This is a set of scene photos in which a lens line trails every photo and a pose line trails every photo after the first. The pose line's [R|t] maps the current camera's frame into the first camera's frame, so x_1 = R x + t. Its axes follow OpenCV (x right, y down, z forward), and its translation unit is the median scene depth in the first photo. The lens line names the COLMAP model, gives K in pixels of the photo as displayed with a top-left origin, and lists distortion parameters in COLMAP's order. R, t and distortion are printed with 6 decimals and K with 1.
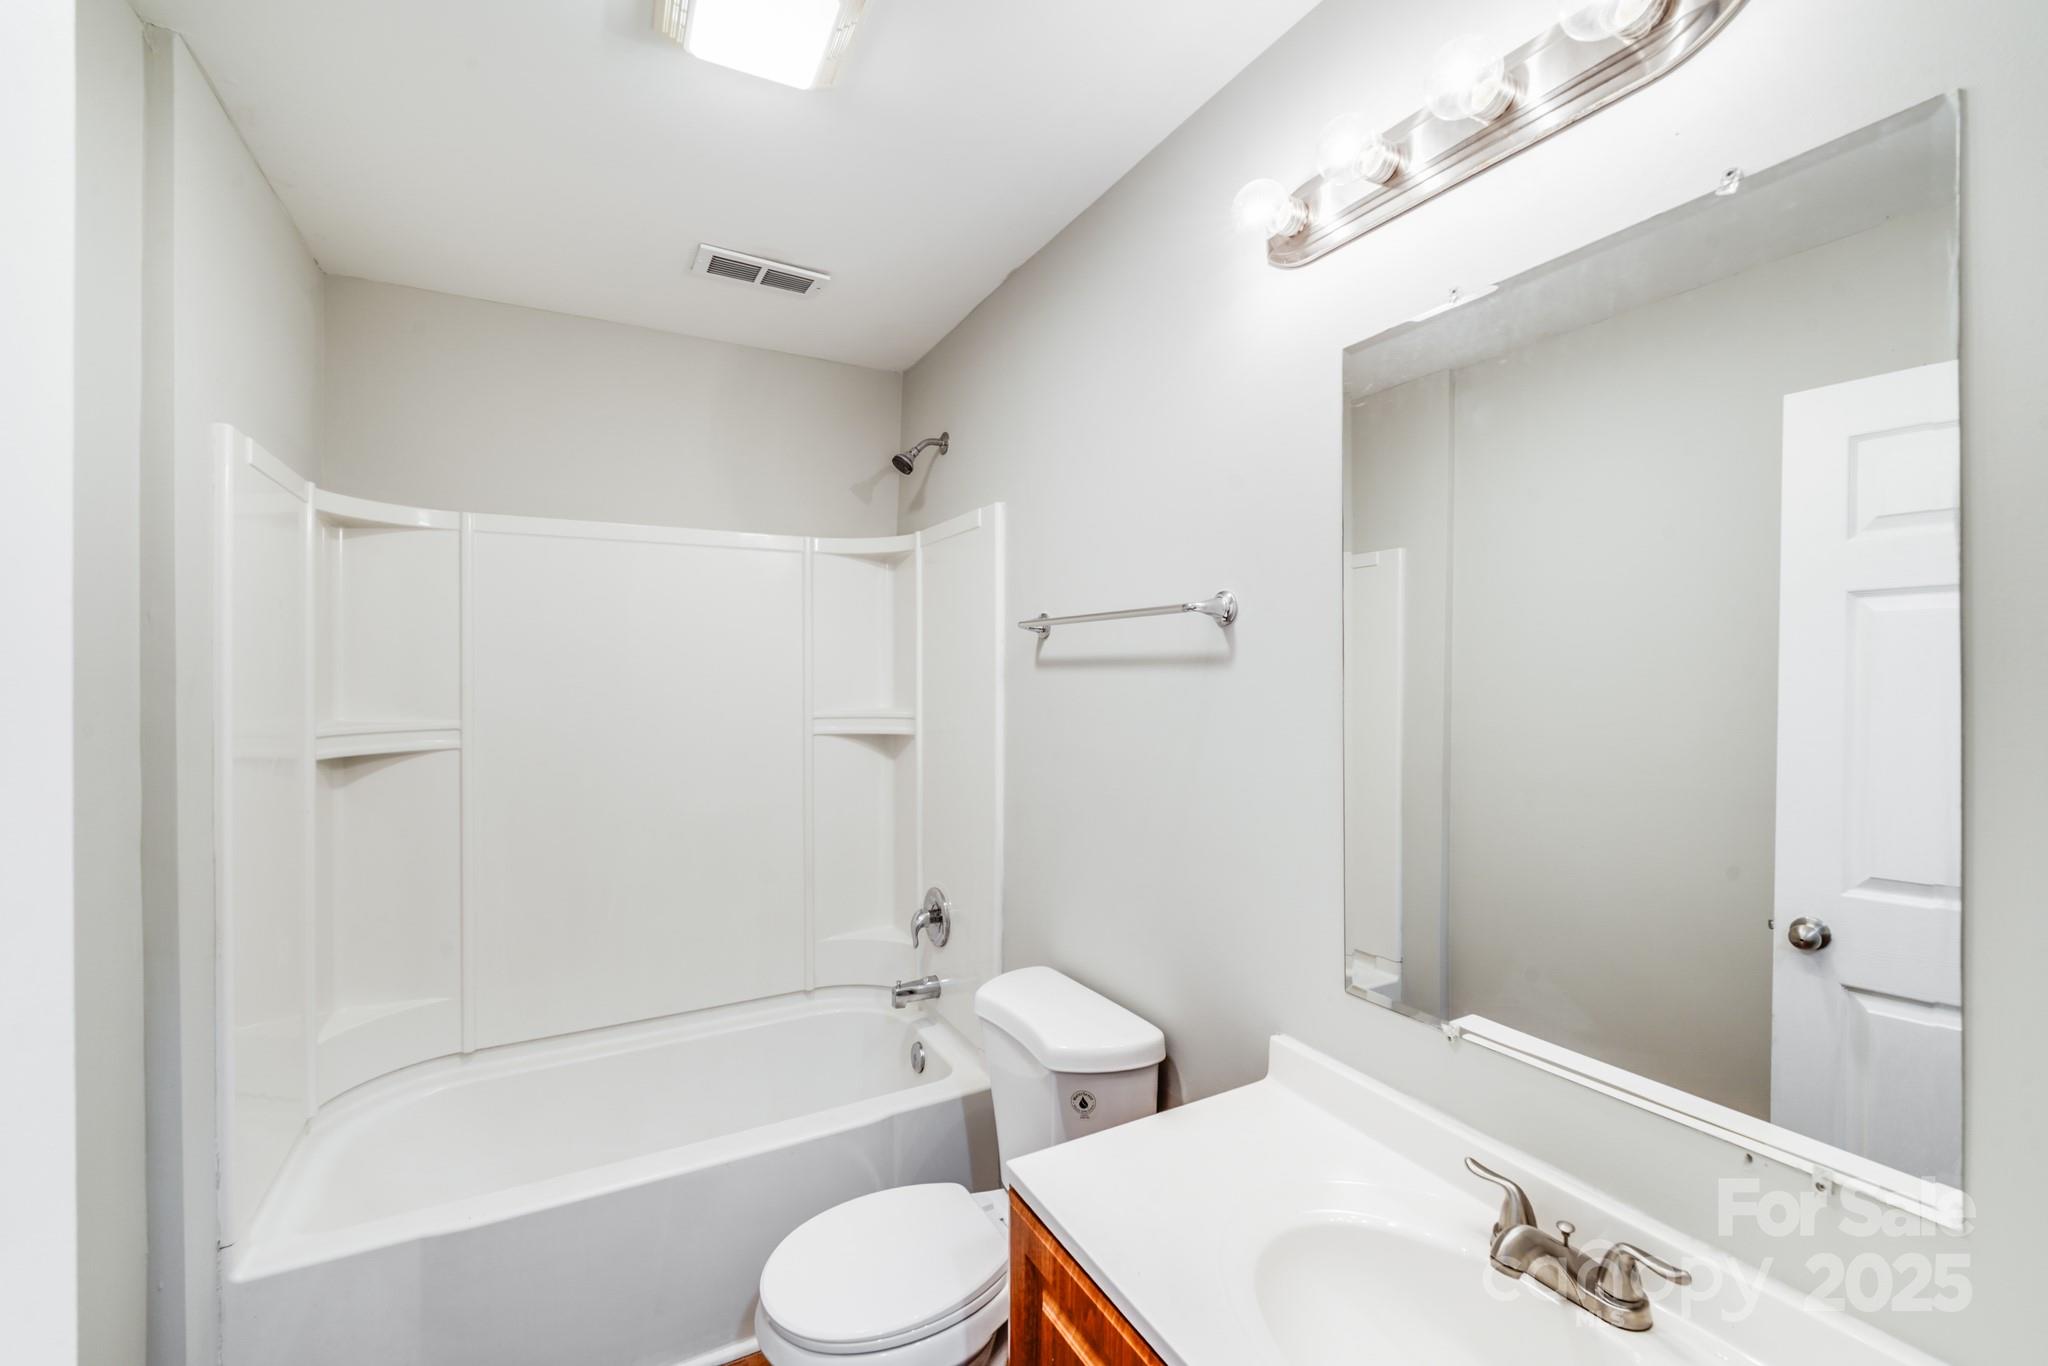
lens RADIAL K [[838.0, 0, 1023.9], [0, 838.0, 680.5], [0, 0, 1]] dist [0.002057, 0.000025]
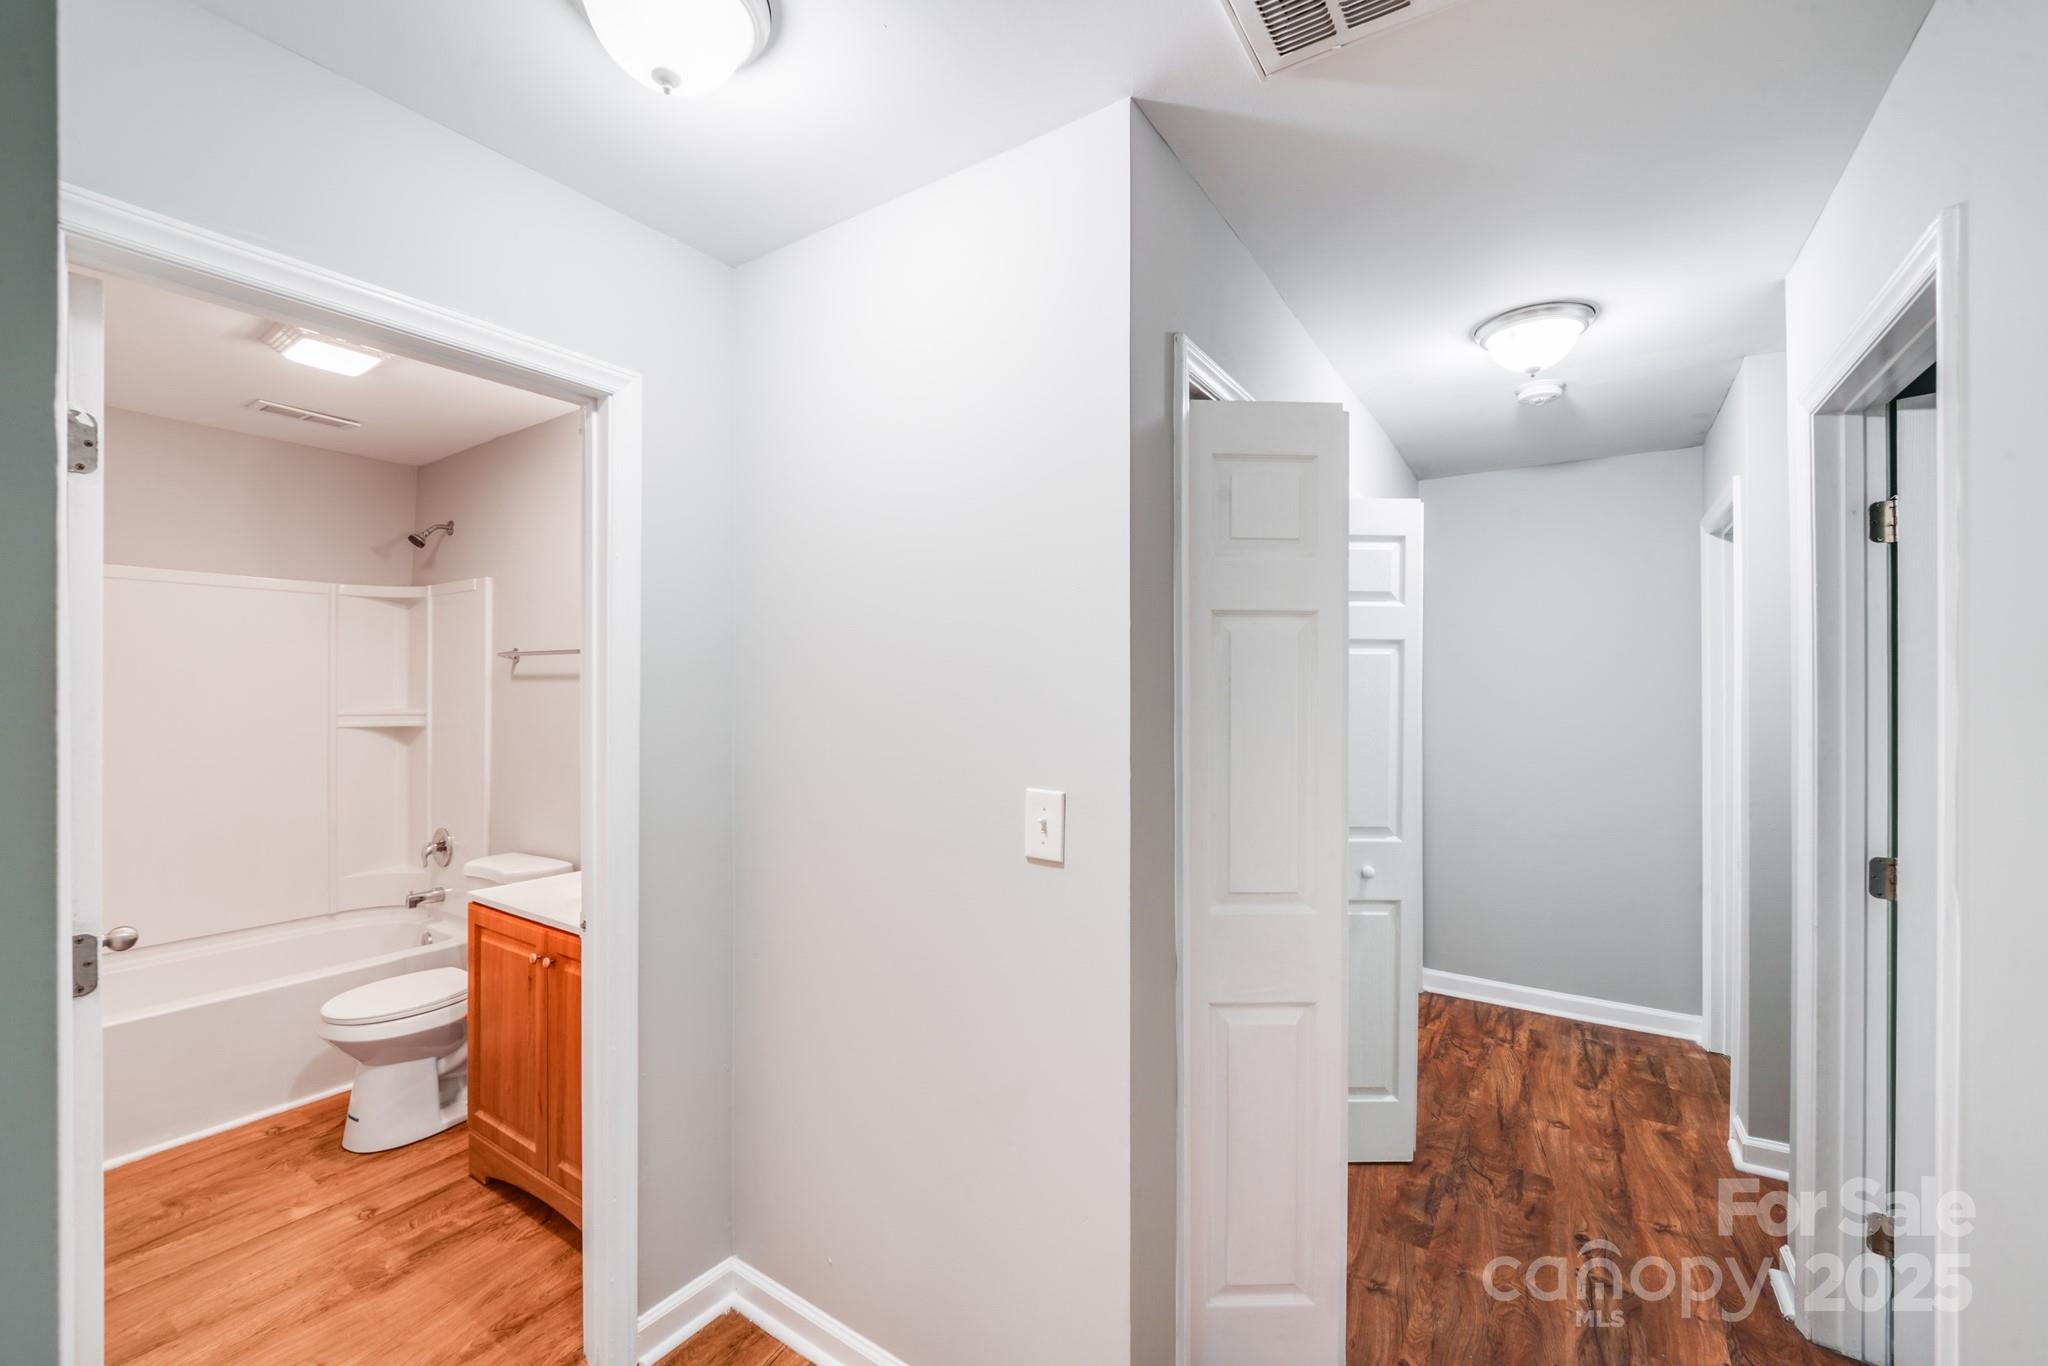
lens RADIAL K [[838.0, 0, 987.1], [0, 838.0, 695.3], [0, 0, 1]] dist [0.002057, 0.000025]
pose [[0.899894, 0.004403, 0.436086, 0.113671], [-0.003124, 0.999988, -0.003651, 0.014659], [-0.436097, 0.001924, 0.899897, -0.747861]]
